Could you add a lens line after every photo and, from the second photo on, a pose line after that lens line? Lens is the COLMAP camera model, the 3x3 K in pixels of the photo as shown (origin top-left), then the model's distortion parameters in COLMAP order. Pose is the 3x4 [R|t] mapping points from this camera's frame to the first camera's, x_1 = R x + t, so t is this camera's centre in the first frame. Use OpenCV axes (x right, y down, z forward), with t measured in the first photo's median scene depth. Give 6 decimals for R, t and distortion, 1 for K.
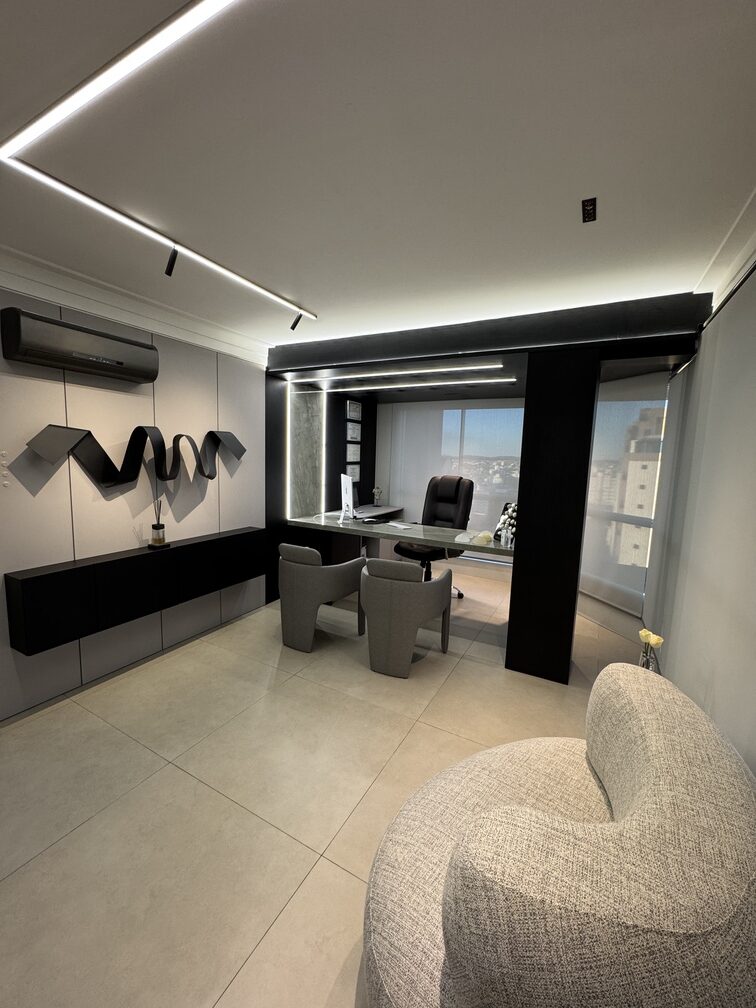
lens RADIAL K [[403.7, 0, 373.4], [0, 403.7, 496.5], [0, 0, 1]] dist [-0.005851, 0.000316]
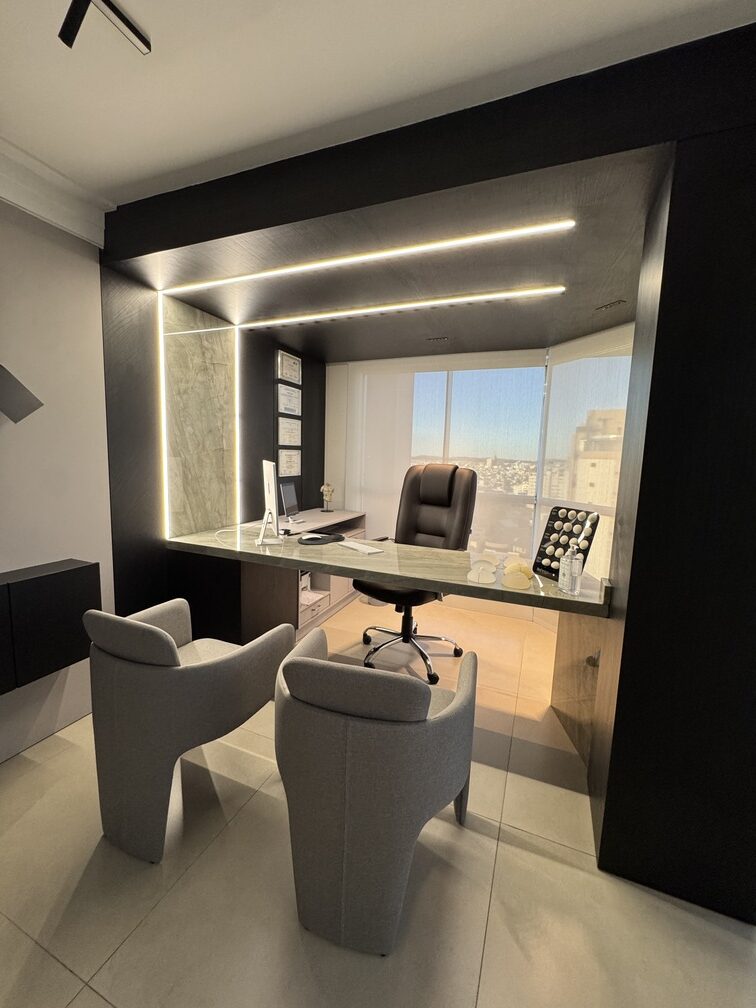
lens RADIAL K [[403.7, 0, 377.4], [0, 403.7, 496.1], [0, 0, 1]] dist [-0.005851, 0.000316]
pose [[0.993508, -0.009132, 0.113391, 0.020299], [0.009040, 0.999958, 0.001333, -0.002297], [-0.113398, -0.000299, 0.993550, 0.369441]]
